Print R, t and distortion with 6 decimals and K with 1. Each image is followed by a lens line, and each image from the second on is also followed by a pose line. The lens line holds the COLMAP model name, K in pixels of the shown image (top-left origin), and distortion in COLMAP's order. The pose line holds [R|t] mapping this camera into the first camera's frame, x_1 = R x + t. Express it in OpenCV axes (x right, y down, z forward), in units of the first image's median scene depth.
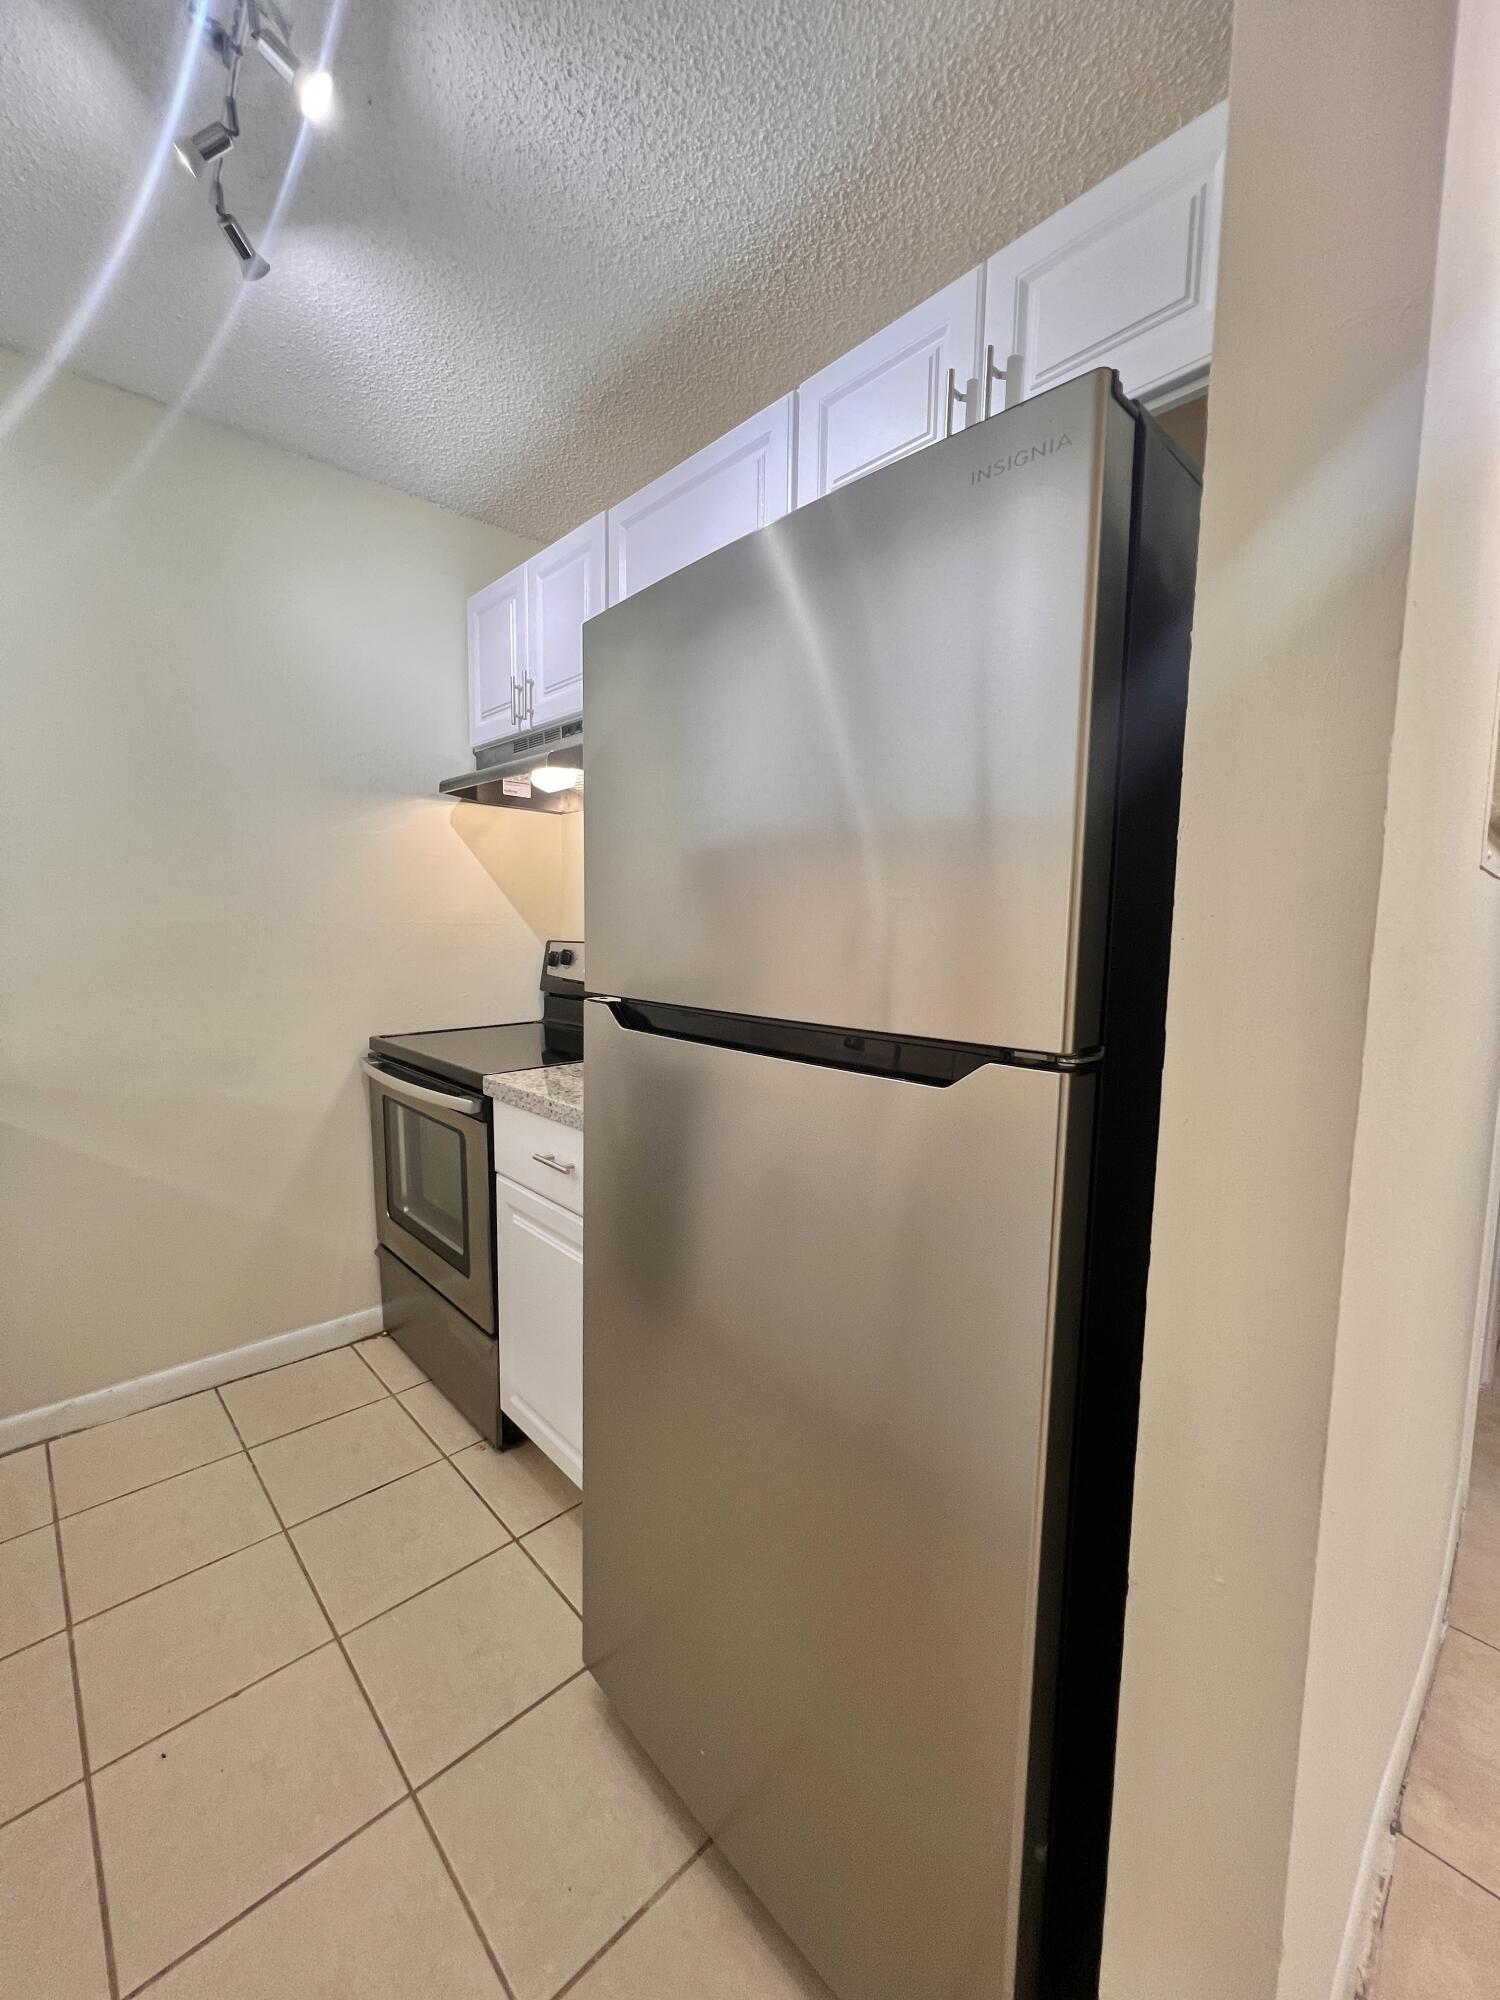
lens RADIAL K [[795.8, 0, 746.8], [0, 795.8, 1005.5], [0, 0, 1]] dist [-0.000304, -0.000476]
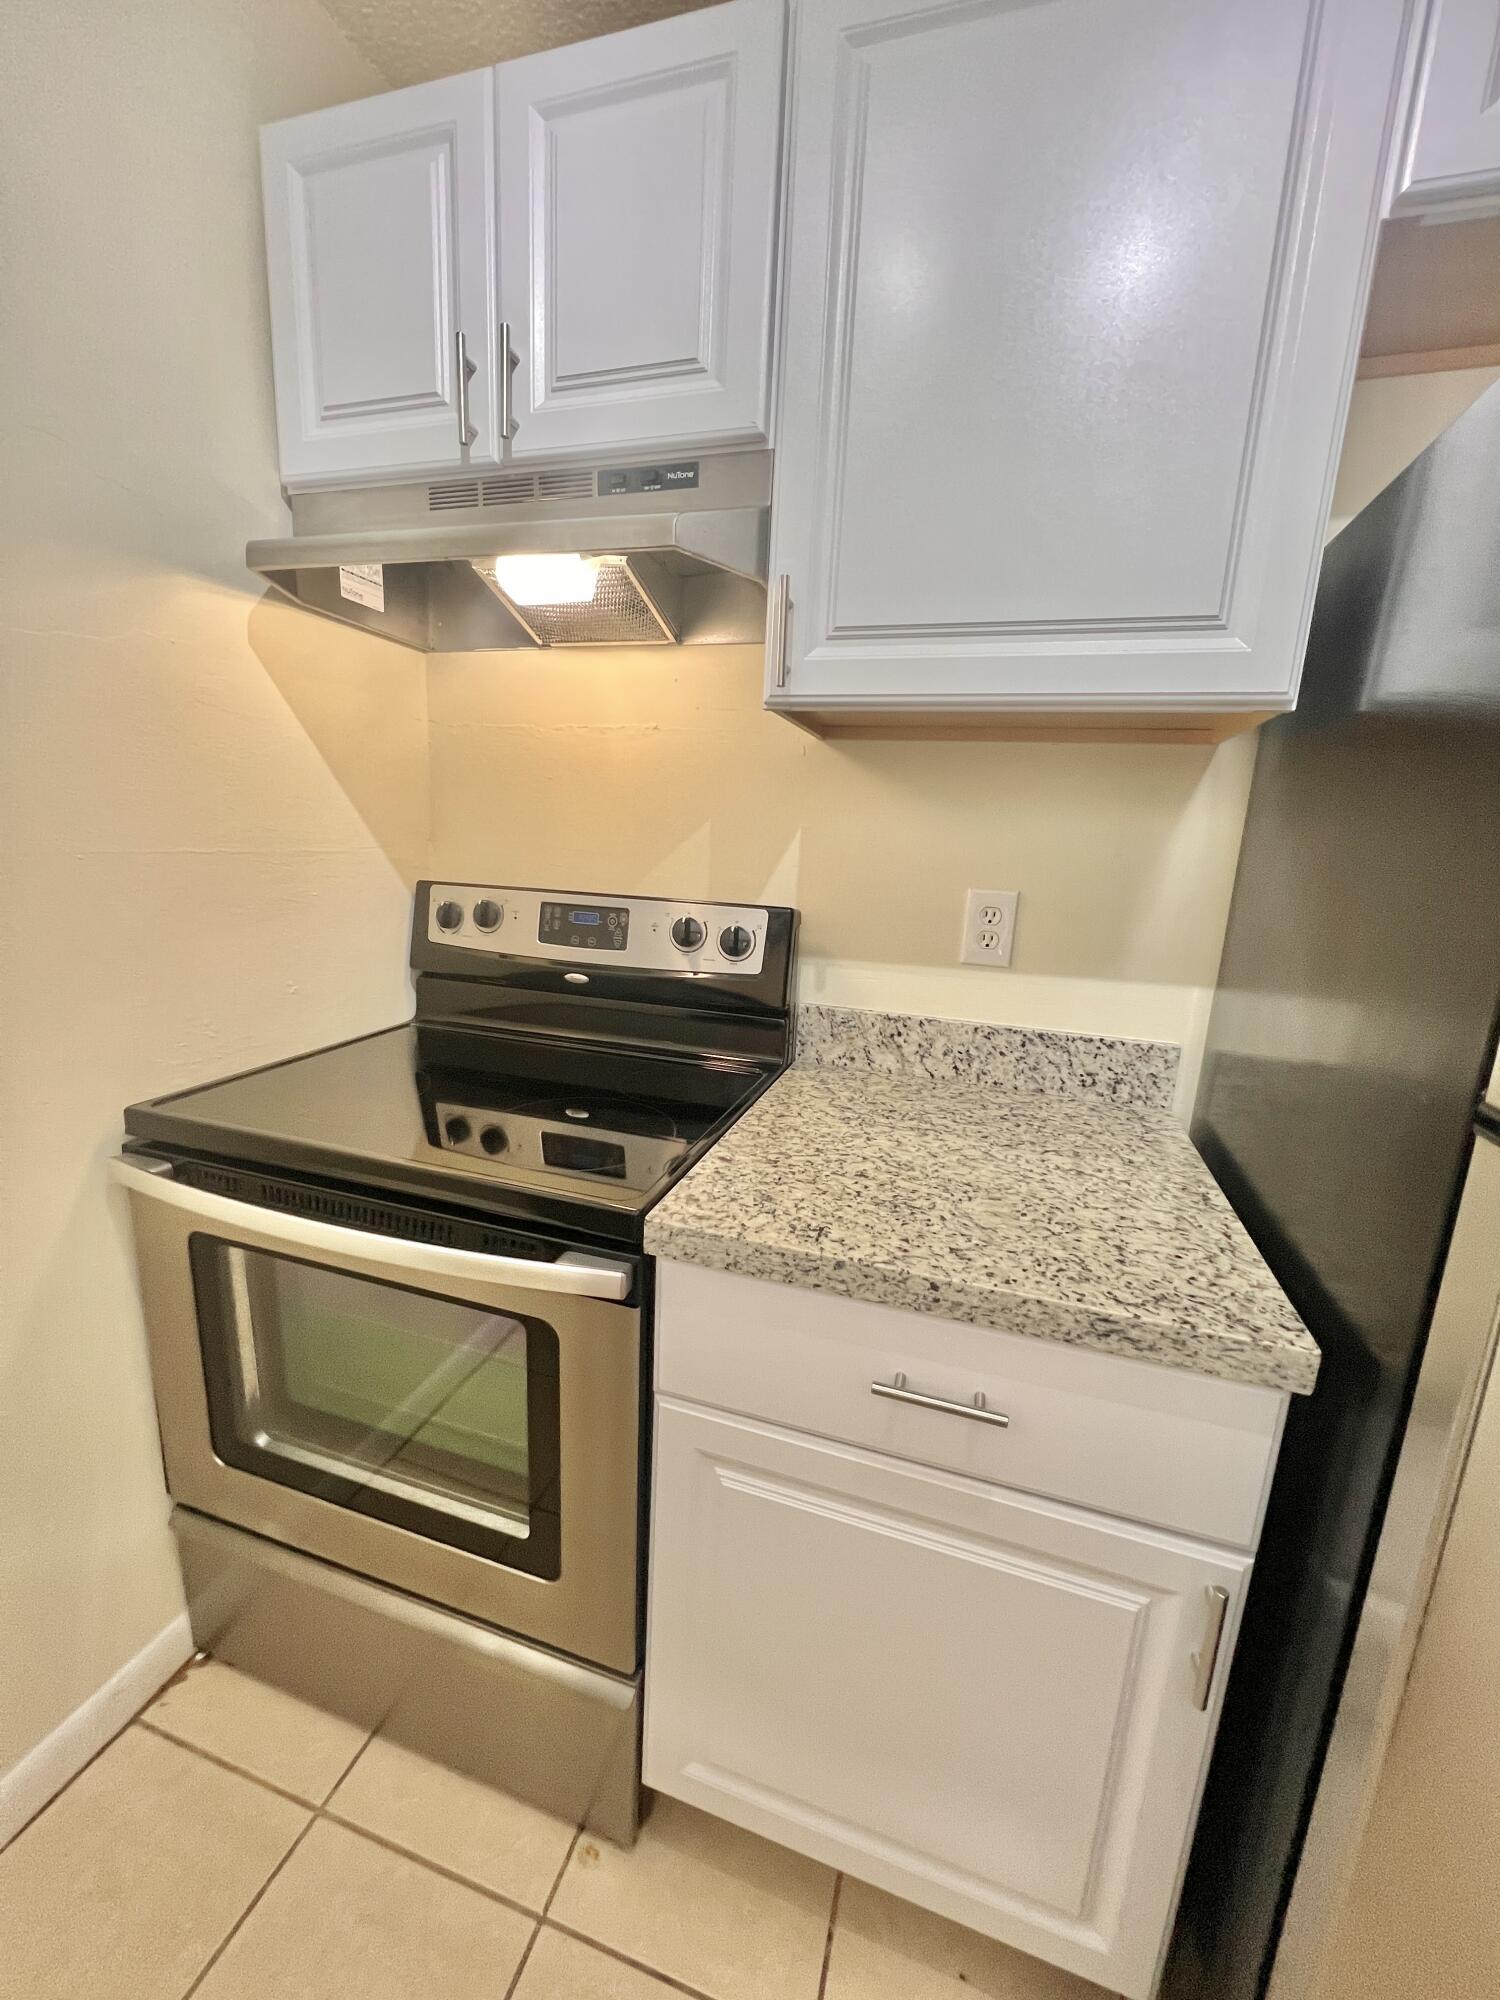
lens RADIAL K [[795.8, 0, 747.2], [0, 795.8, 1007.4], [0, 0, 1]] dist [-0.000304, -0.000476]
pose [[0.873873, -0.072970, 0.480647, -0.403199], [0.013498, 0.991932, 0.126050, -0.074996], [-0.485967, -0.103664, 0.867807, 0.470141]]
